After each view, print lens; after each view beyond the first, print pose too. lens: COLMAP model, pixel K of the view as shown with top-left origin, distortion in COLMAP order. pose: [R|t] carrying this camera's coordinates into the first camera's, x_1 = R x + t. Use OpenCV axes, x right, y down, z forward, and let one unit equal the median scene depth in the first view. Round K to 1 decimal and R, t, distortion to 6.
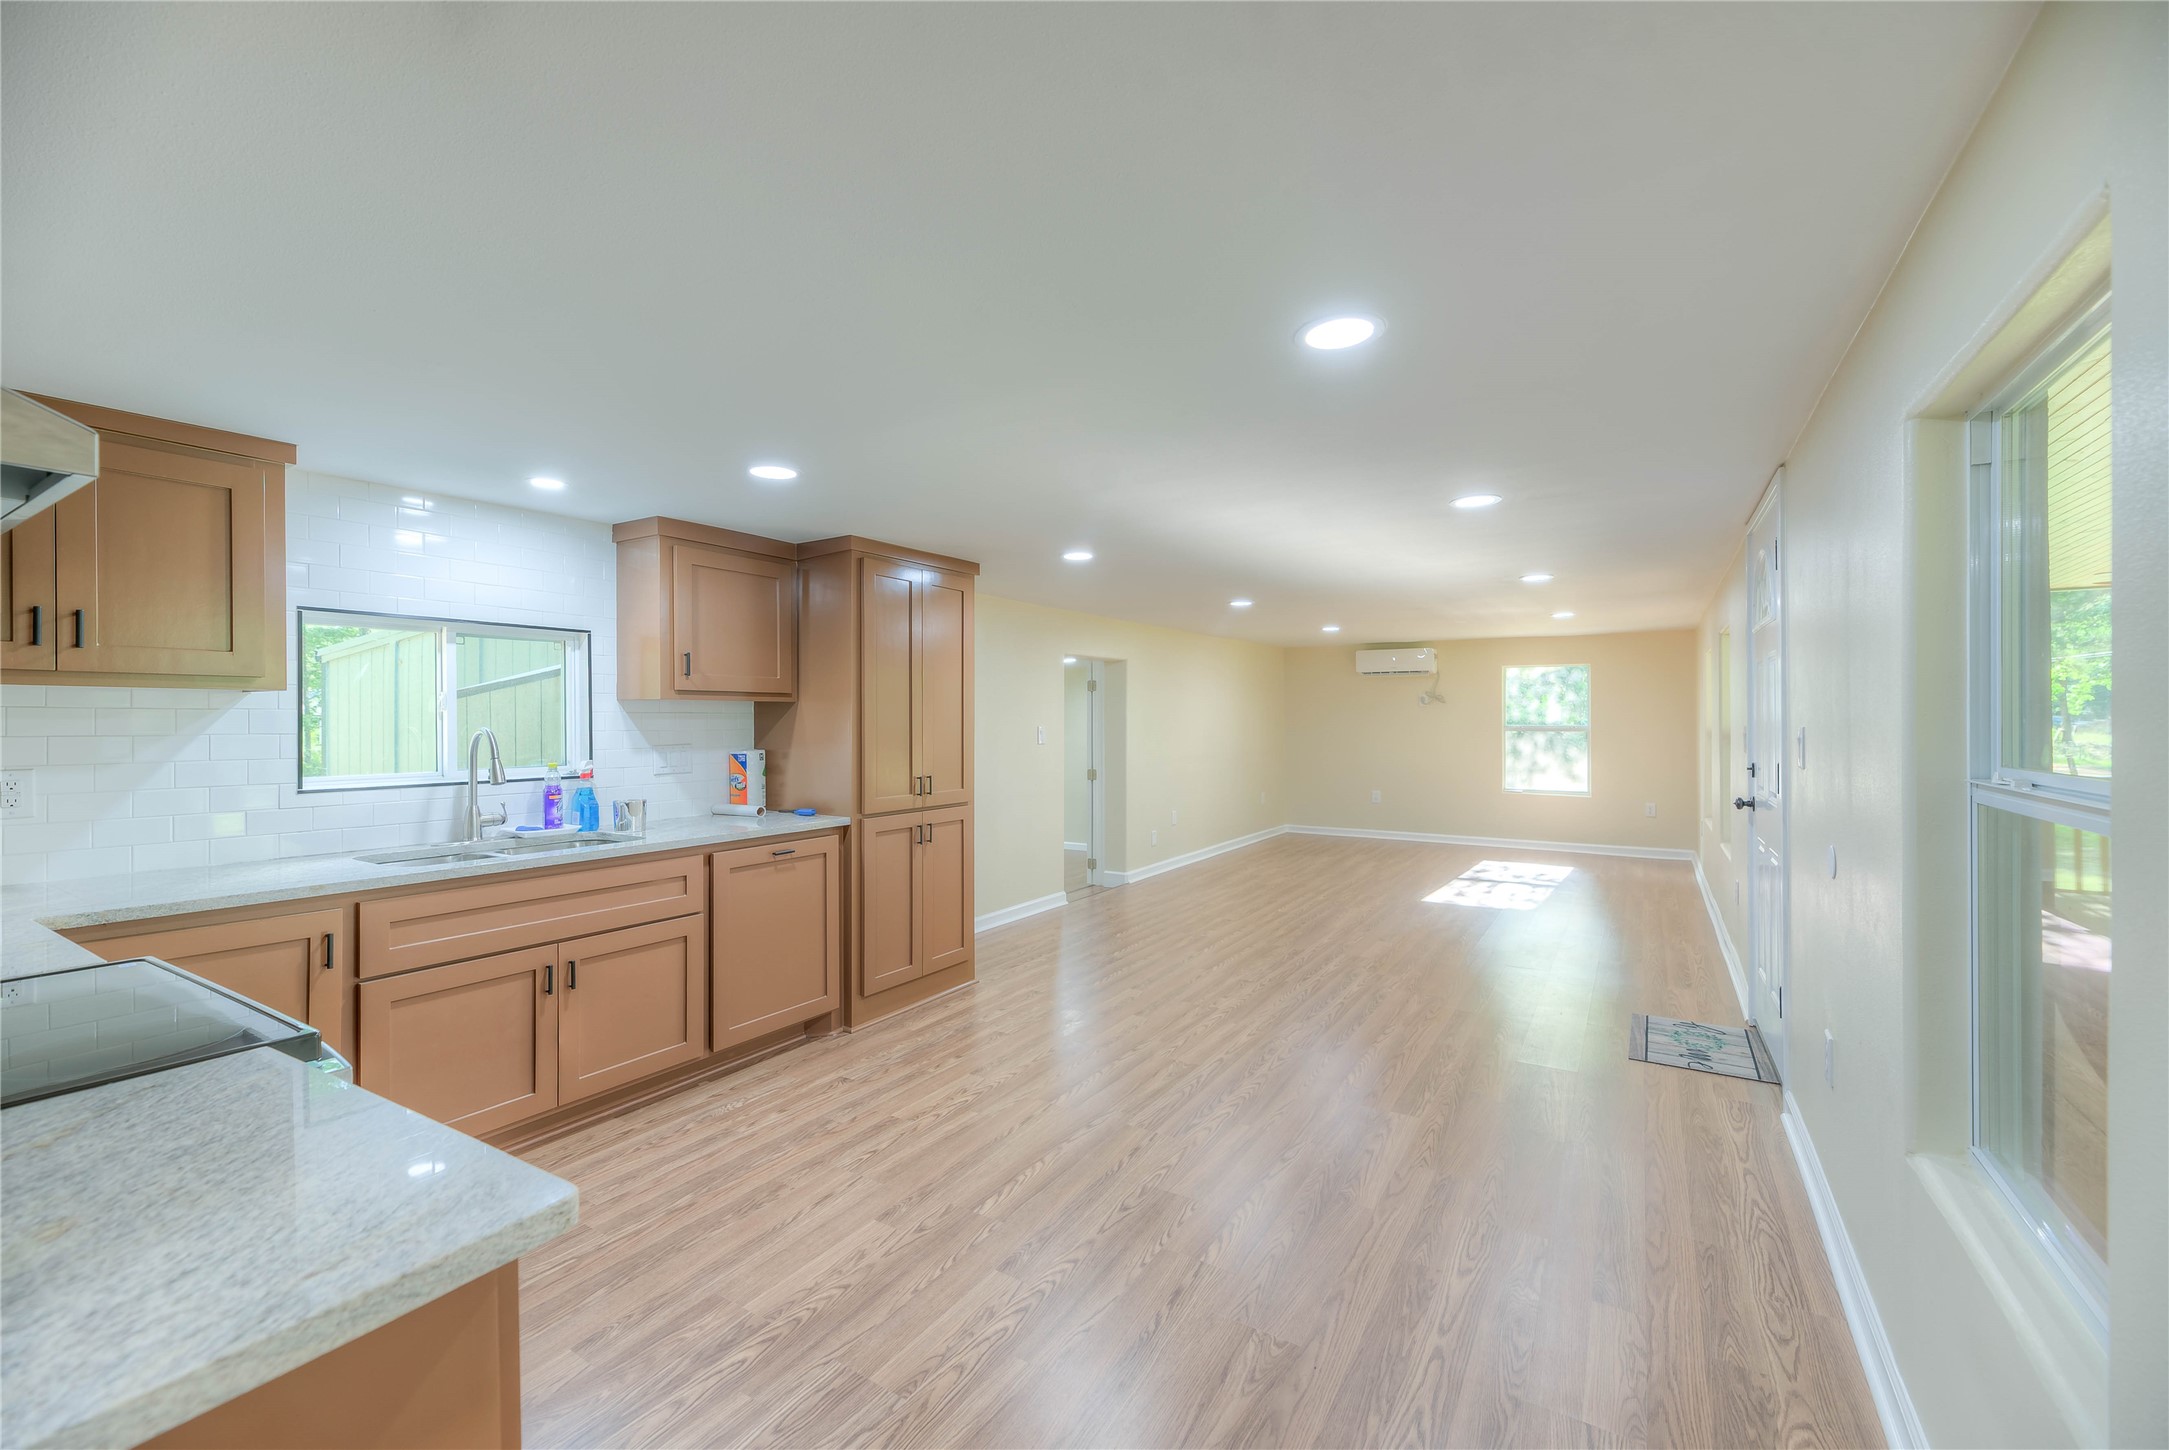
lens RADIAL K [[869.3, 0, 1125.1], [0, 869.3, 721.8], [0, 0, 1]] dist [0.003880, -0.000356]
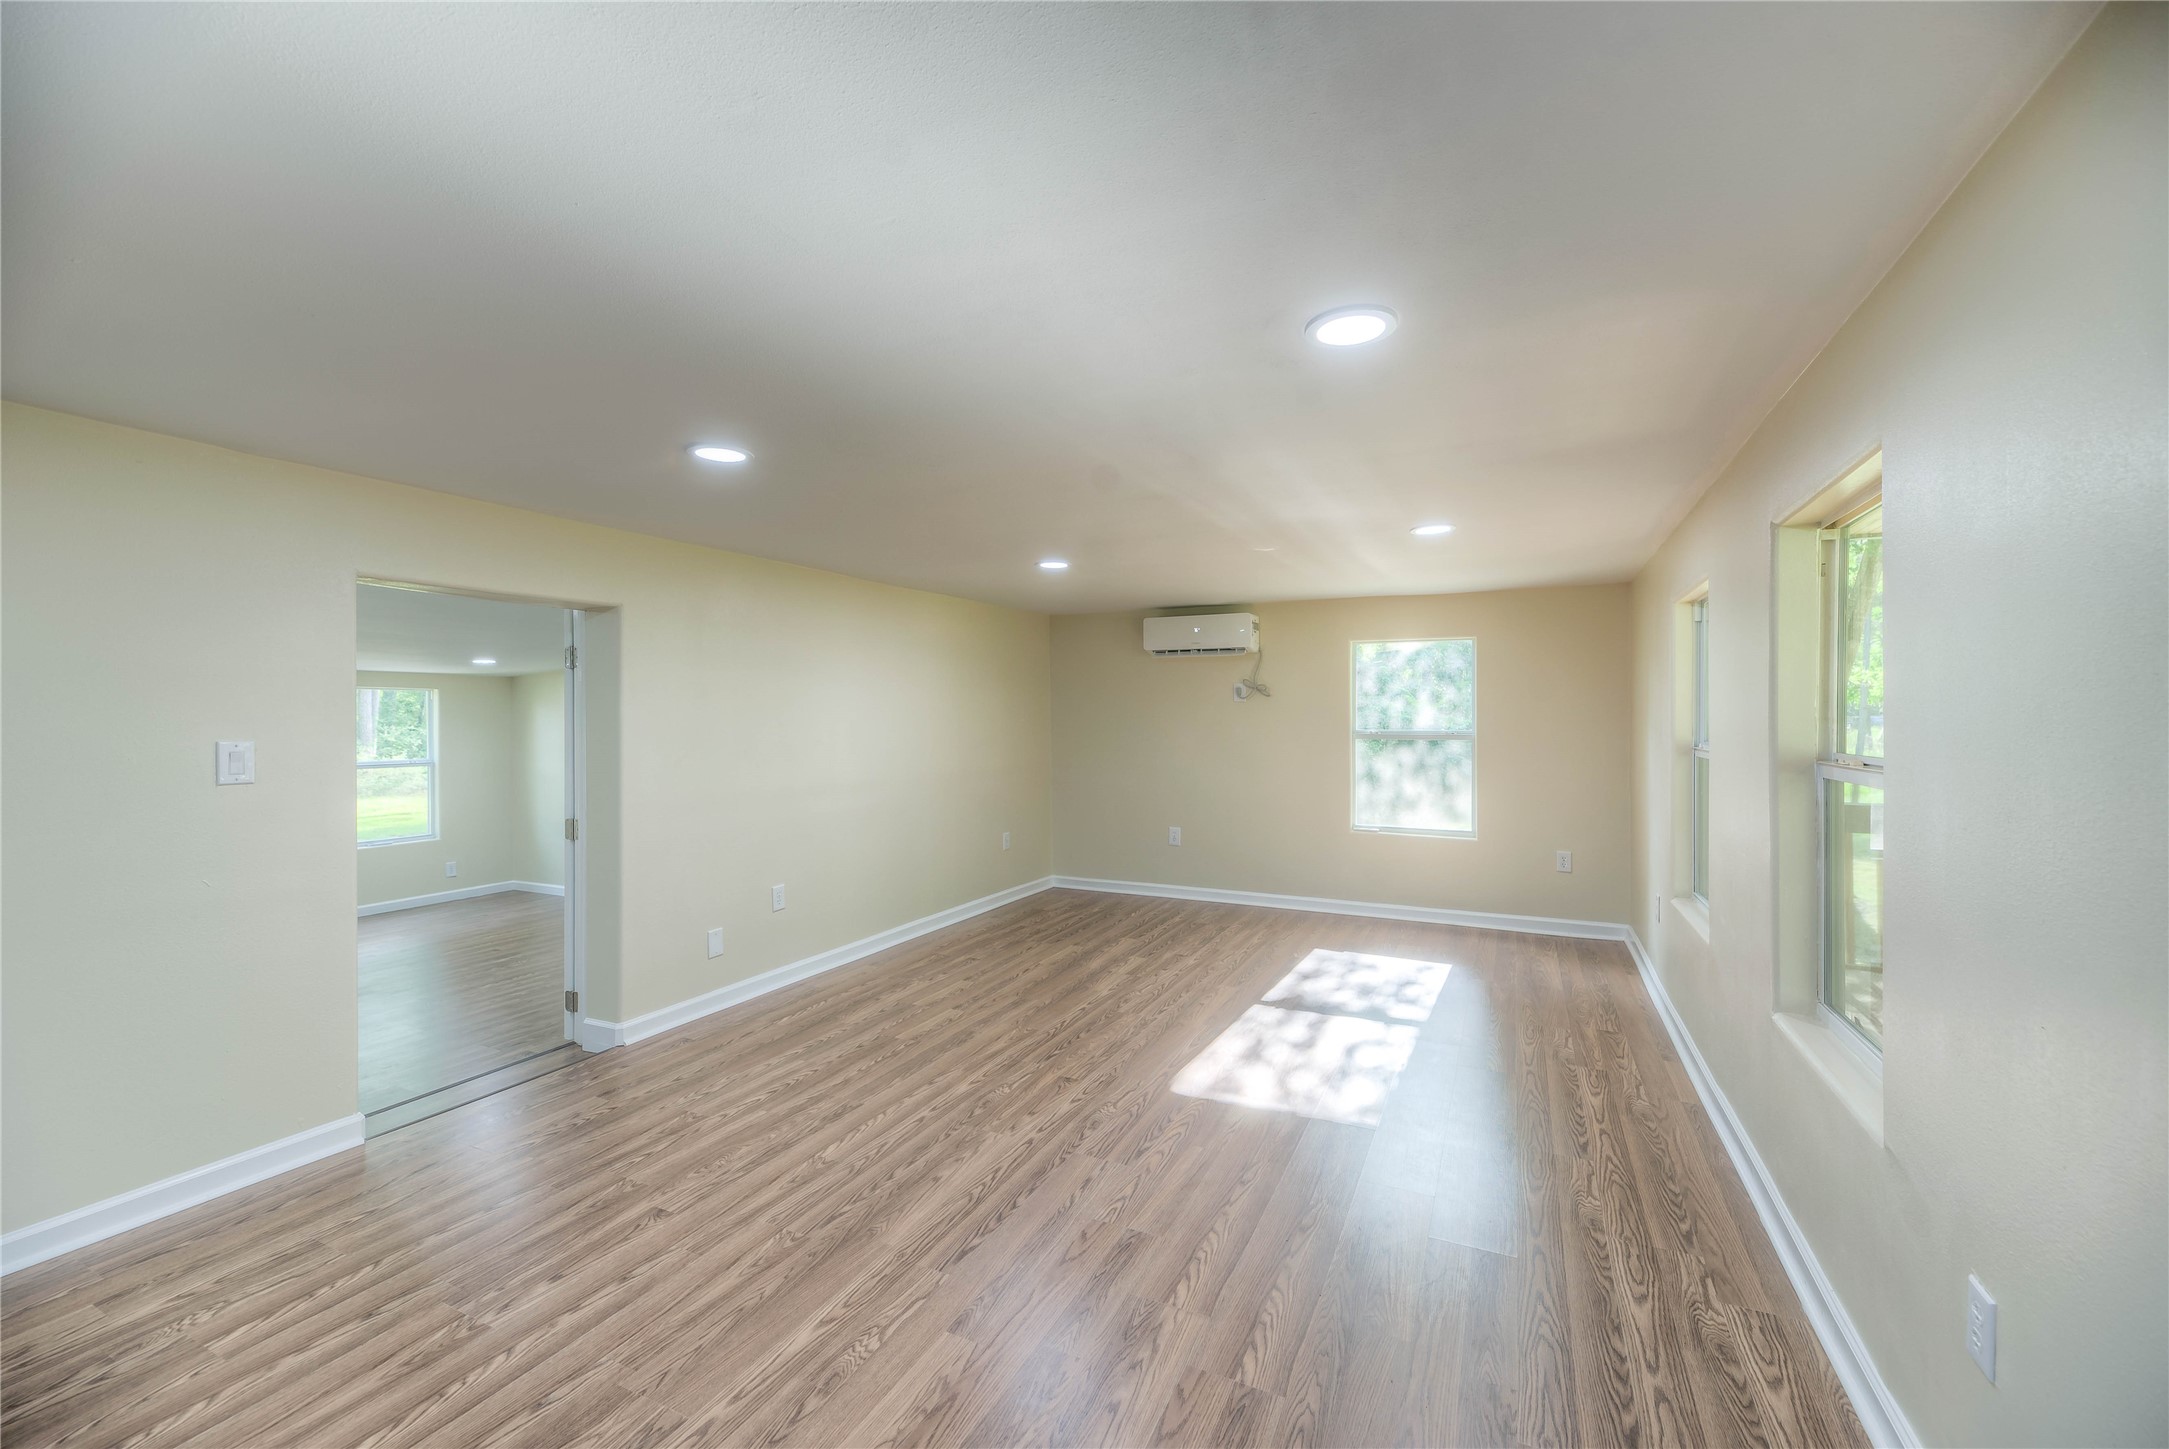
lens RADIAL K [[869.3, 0, 1117.9], [0, 869.3, 746.4], [0, 0, 1]] dist [0.003880, -0.000356]
pose [[0.994576, 0.000118, 0.104016, 0.203620], [-0.003408, 0.999500, 0.031448, -0.005819], [-0.103960, -0.031632, 0.994078, 0.396140]]
